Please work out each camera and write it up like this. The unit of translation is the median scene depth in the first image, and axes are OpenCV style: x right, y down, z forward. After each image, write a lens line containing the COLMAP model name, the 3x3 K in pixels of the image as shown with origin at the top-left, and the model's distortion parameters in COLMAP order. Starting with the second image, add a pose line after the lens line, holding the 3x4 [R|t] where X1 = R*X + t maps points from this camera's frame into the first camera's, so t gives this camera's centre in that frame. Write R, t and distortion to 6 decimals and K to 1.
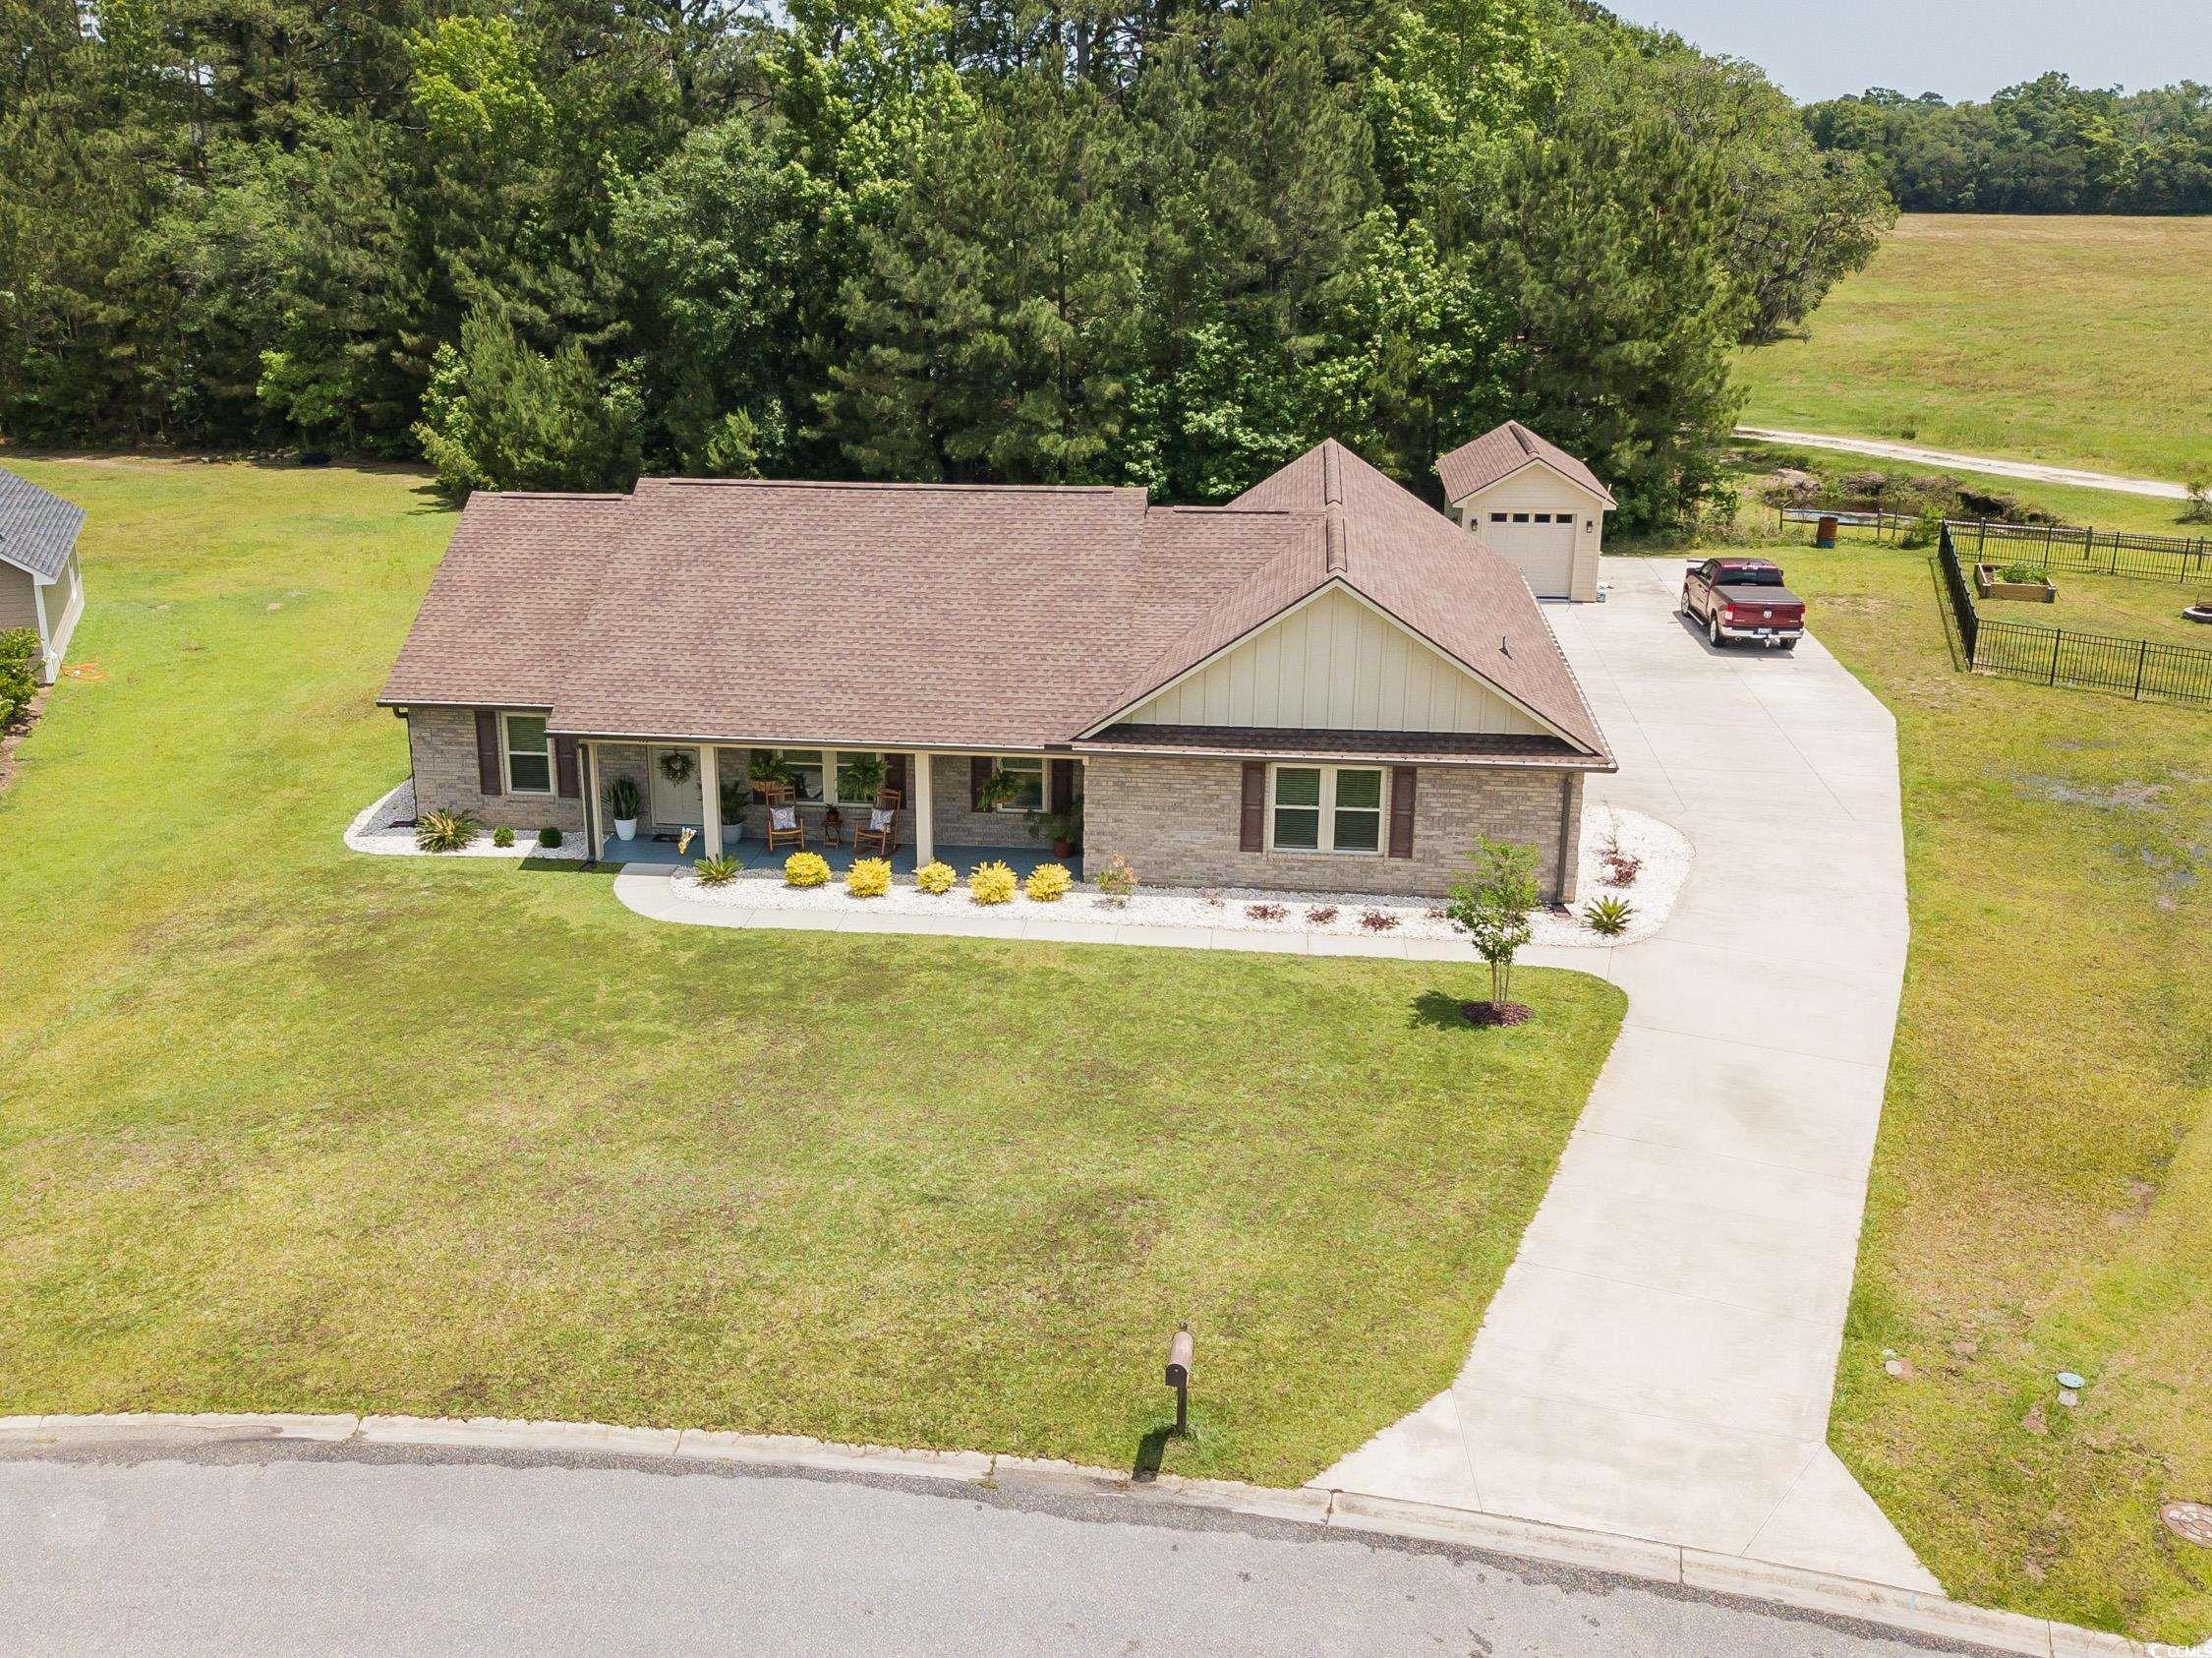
lens RADIAL K [[2038.6, 0, 1101.2], [0, 2038.6, 940.6], [0, 0, 1]] dist [-0.000027, 0.015330]
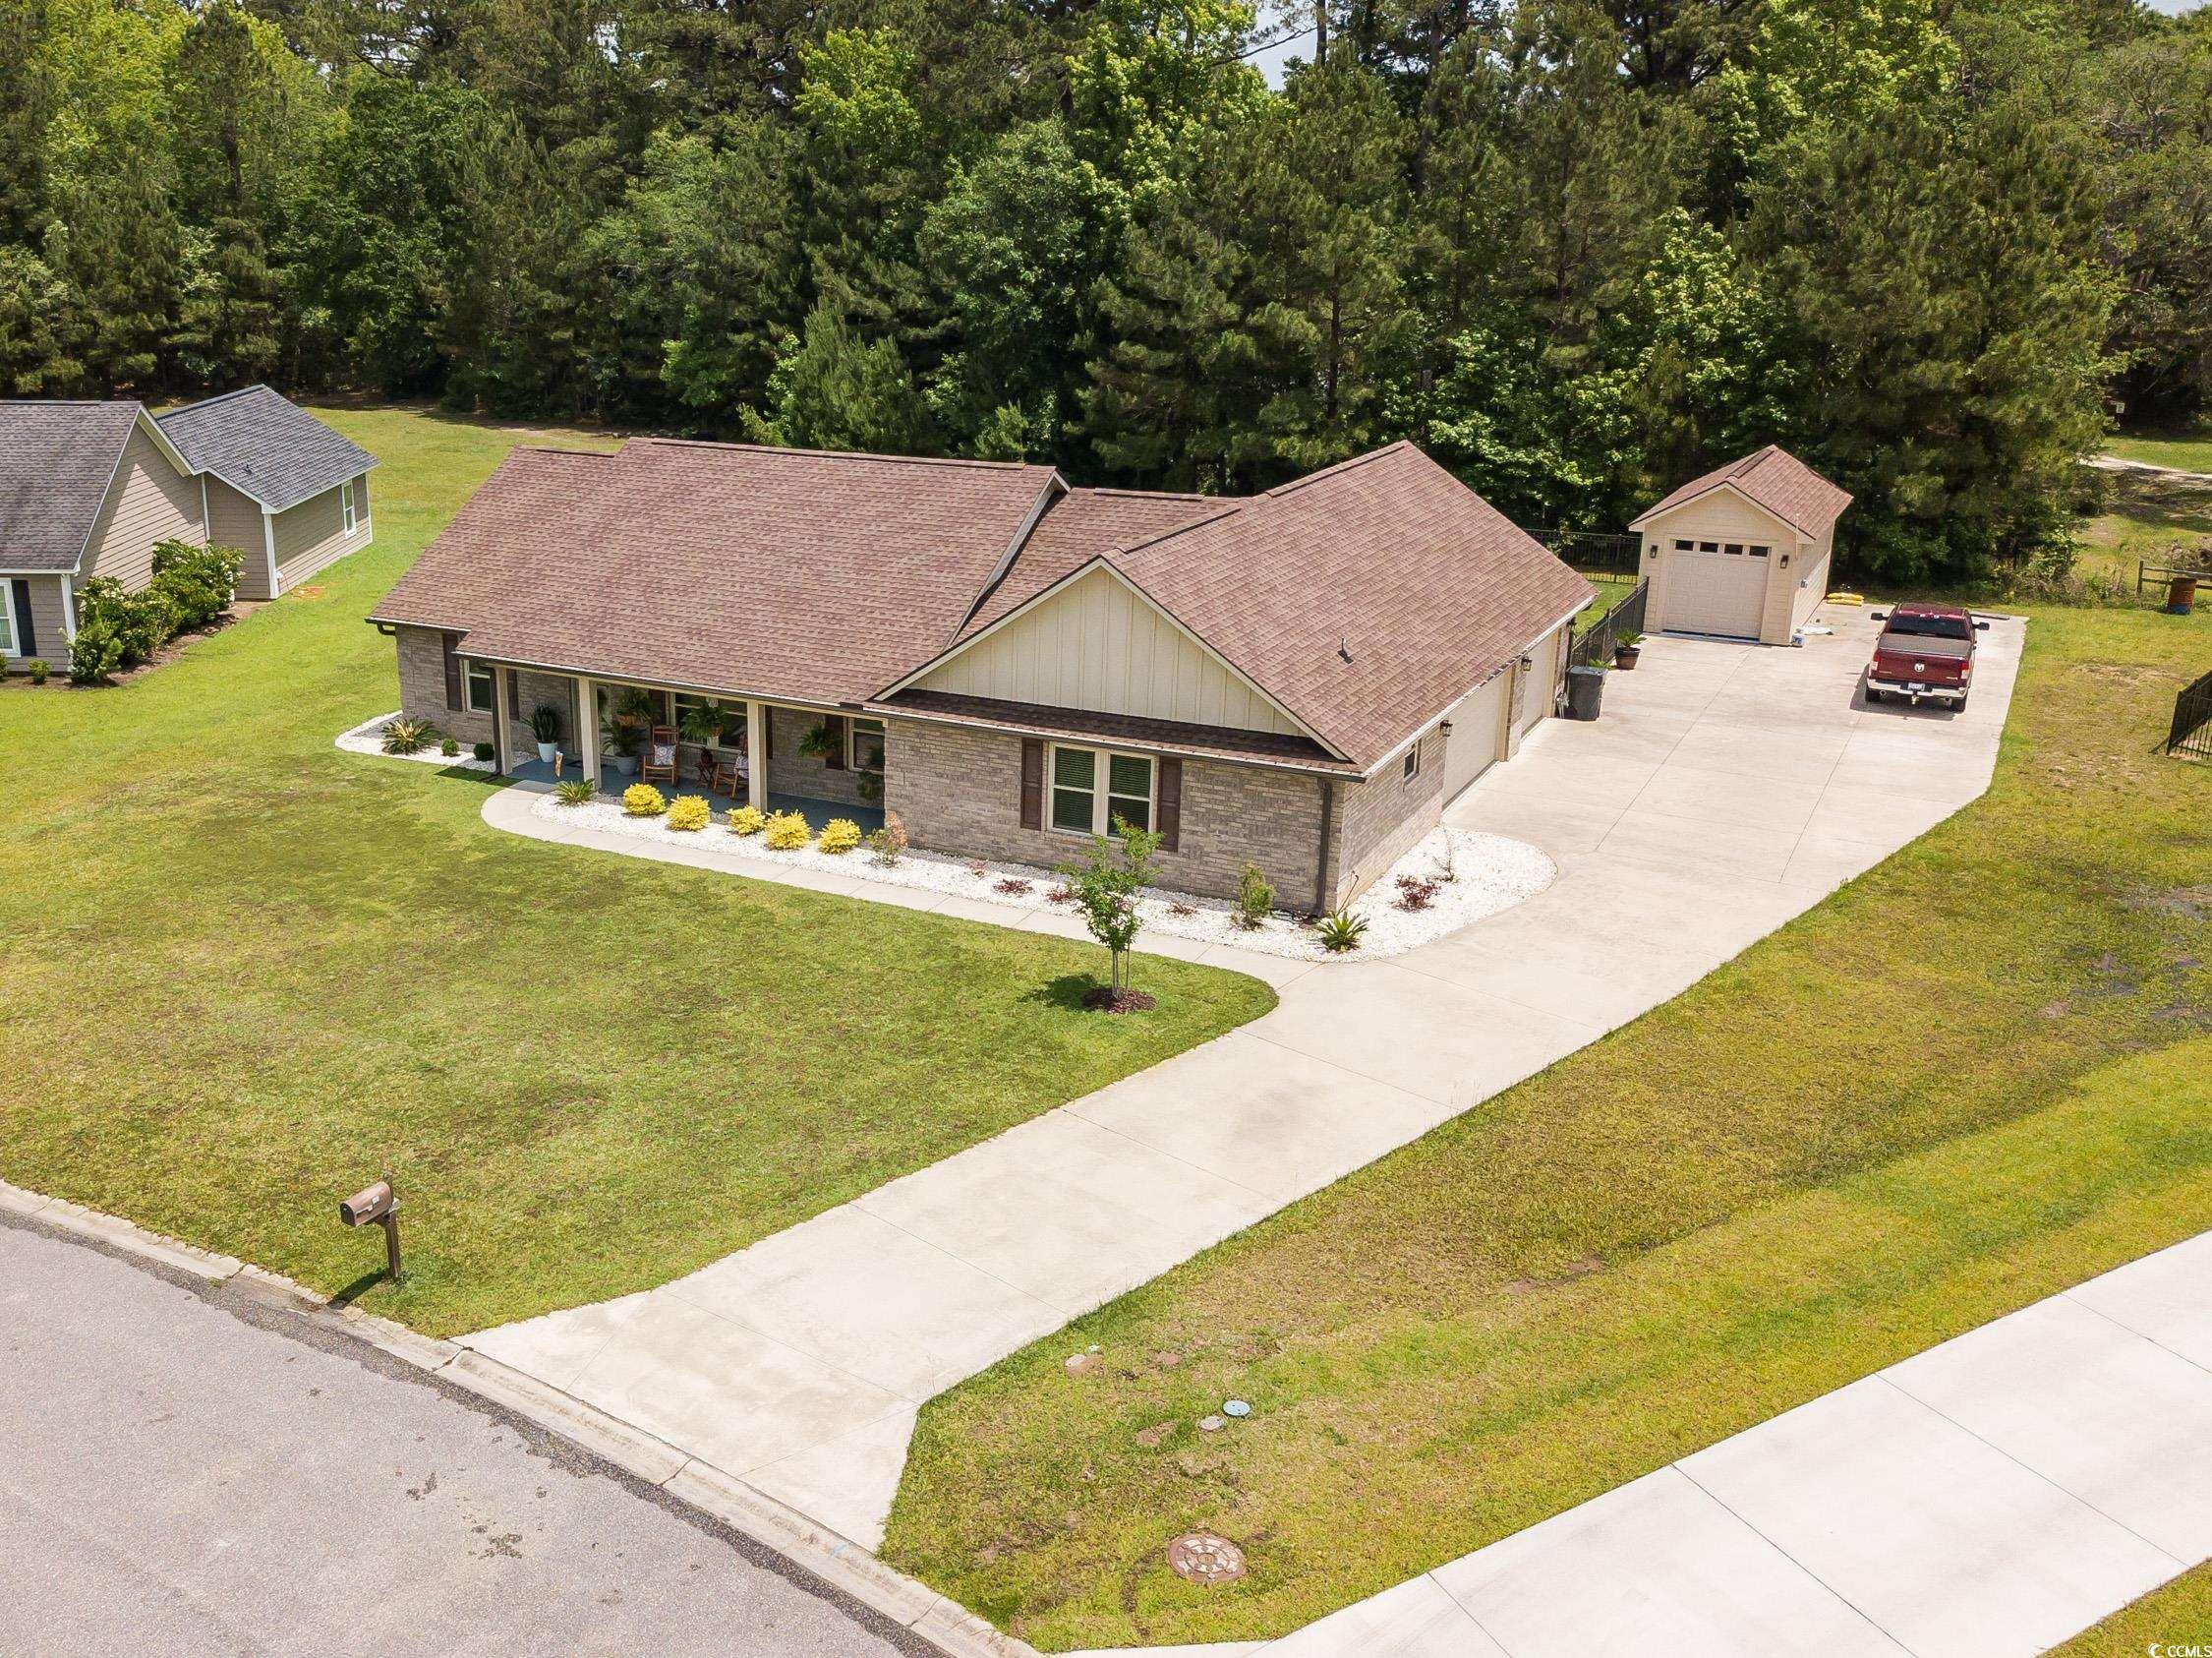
lens RADIAL K [[2062.6, 0, 980.4], [0, 2062.6, 994.6], [0, 0, 1]] dist [0.011020, -0.019702]
pose [[0.927702, 0.138354, -0.346738, 0.416701], [-0.135290, 0.990251, 0.033154, 0.006994], [0.347945, 0.016153, 0.937376, 0.040080]]
